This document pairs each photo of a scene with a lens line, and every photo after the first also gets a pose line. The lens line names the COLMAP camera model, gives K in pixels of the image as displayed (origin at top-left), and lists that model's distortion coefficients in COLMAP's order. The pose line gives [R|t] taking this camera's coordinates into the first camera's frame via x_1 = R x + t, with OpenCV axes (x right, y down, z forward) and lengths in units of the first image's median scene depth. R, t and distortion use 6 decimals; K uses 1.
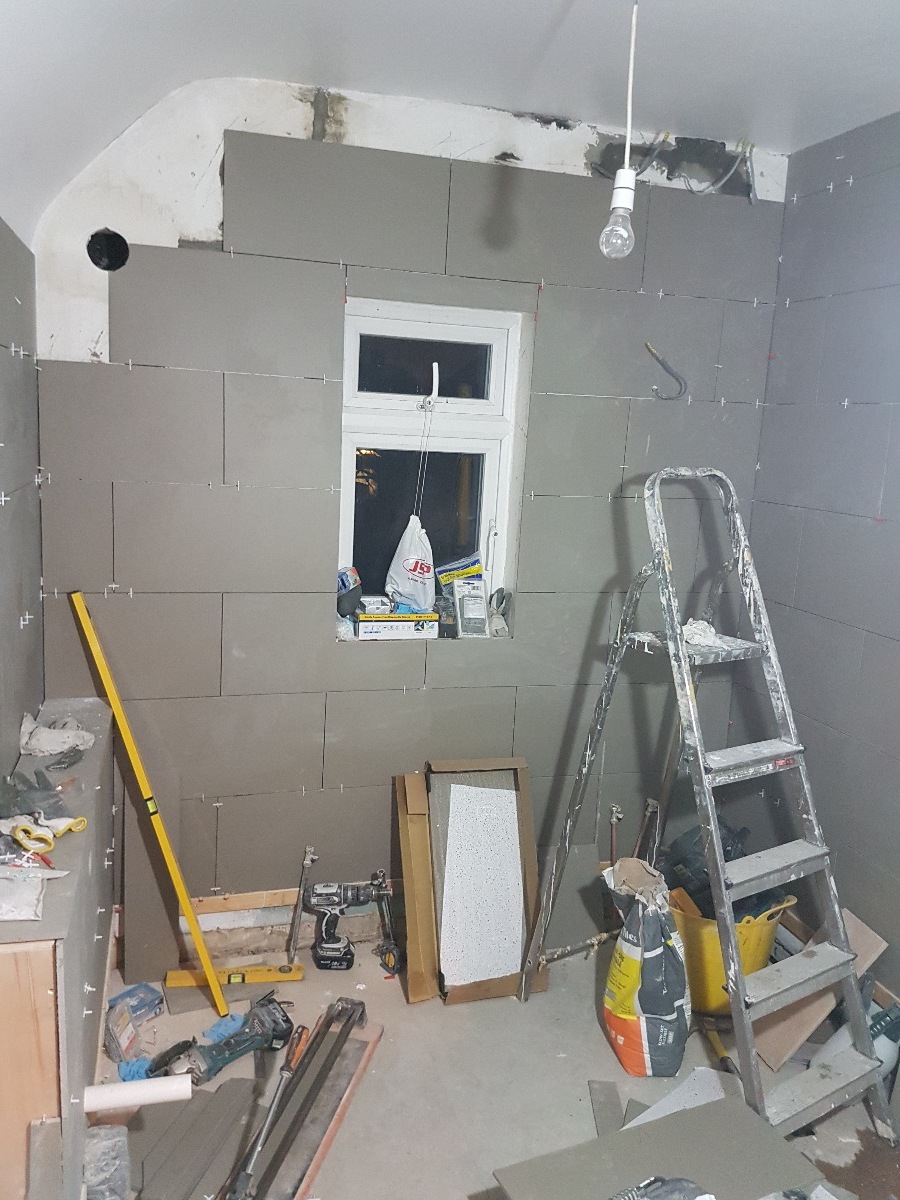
lens RADIAL K [[921.1, 0, 450.3], [0, 921.1, 594.8], [0, 0, 1]] dist [-0.026837, -0.013534]
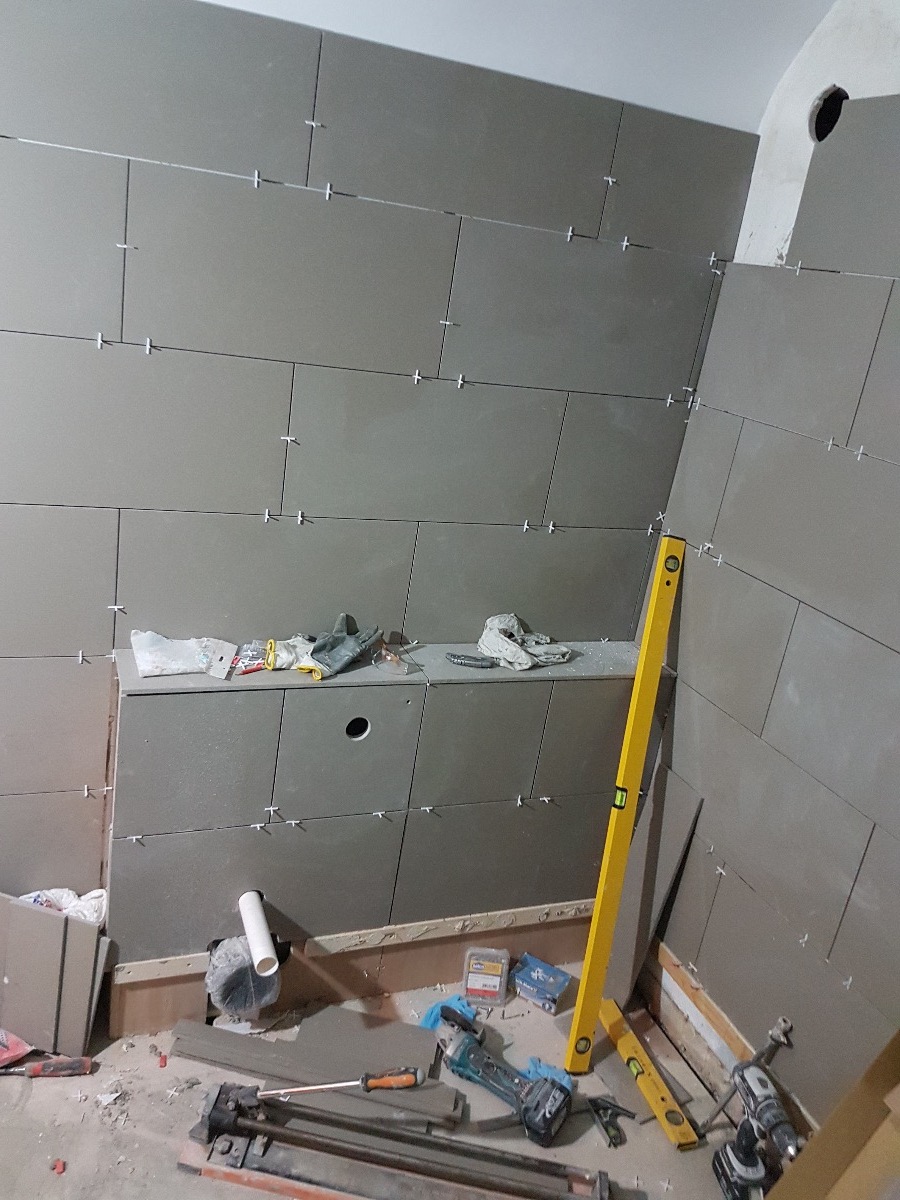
lens RADIAL K [[921.1, 0, 450.1], [0, 921.1, 601.5], [0, 0, 1]] dist [-0.026837, -0.013534]
pose [[0.087611, 0.299287, -0.950132, 0.419240], [-0.322186, 0.911049, 0.257267, -0.103575], [0.942614, 0.283580, 0.176244, 0.679338]]
